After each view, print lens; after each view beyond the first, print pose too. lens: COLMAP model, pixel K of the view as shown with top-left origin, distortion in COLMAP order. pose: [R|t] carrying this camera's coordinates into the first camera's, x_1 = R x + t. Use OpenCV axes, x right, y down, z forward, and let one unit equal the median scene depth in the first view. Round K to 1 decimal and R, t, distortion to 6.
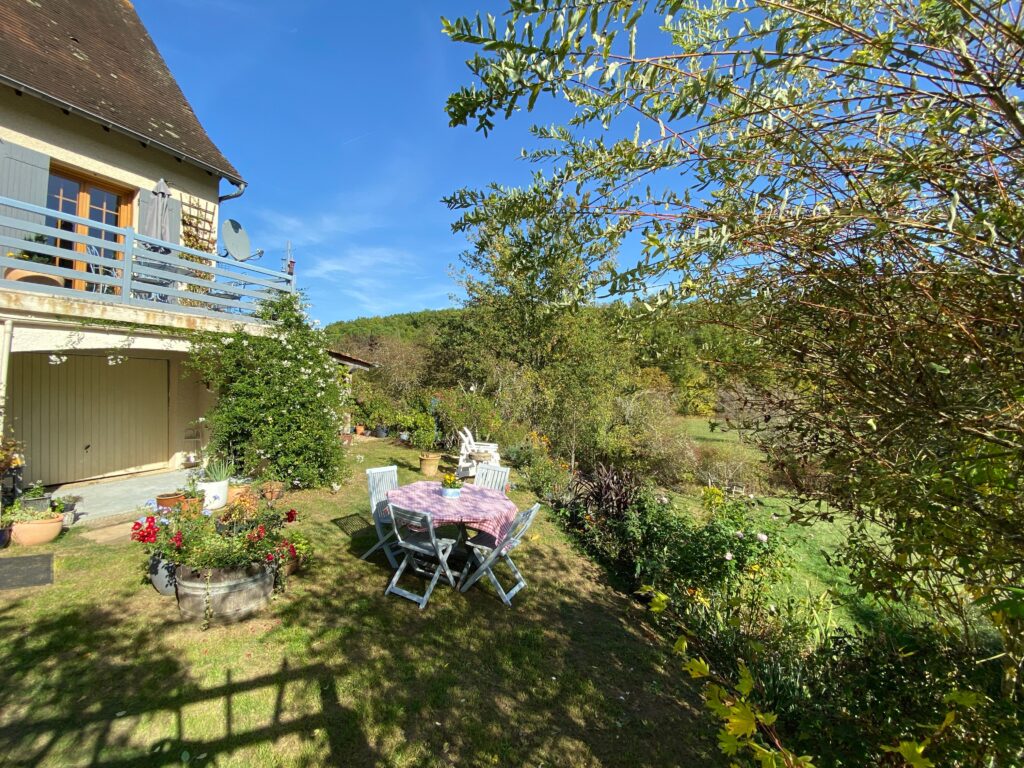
lens RADIAL K [[415.0, 0, 512.6], [0, 415.0, 379.0], [0, 0, 1]] dist [0.013441, -0.016566]
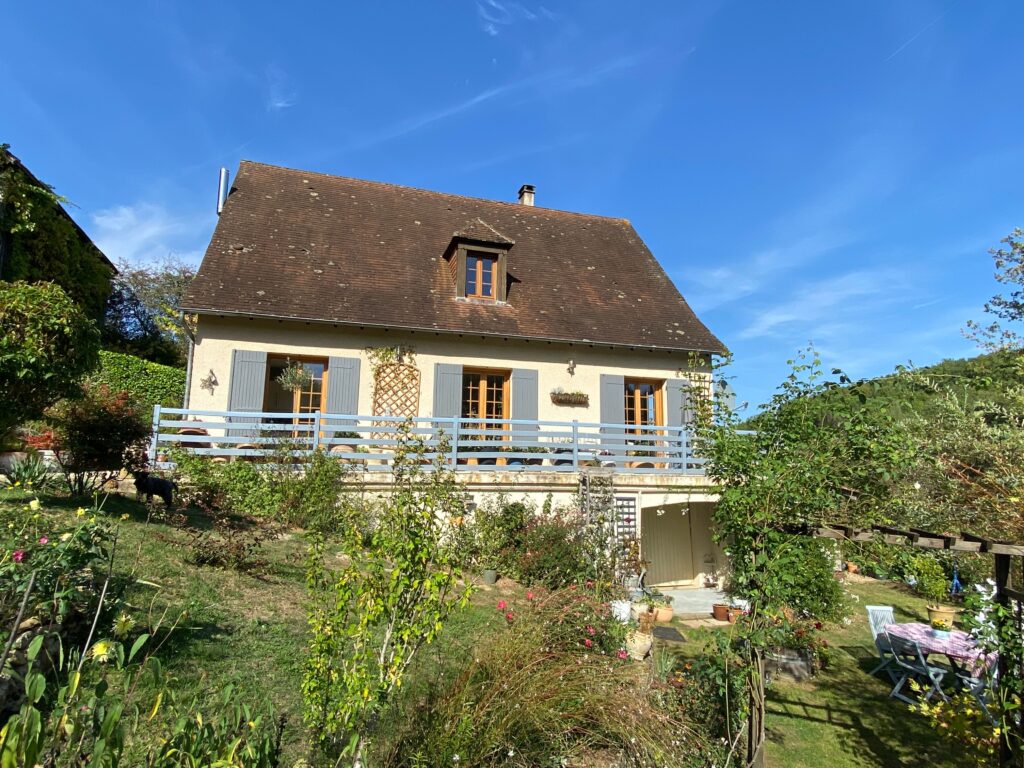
lens RADIAL K [[598.1, 0, 507.0], [0, 598.1, 369.9], [0, 0, 1]] dist [0.001936, -0.002732]
pose [[0.662044, -0.141283, -0.736028, 0.383711], [0.007881, 0.983329, -0.181665, -0.172527], [0.749424, 0.114470, 0.652120, -1.125764]]
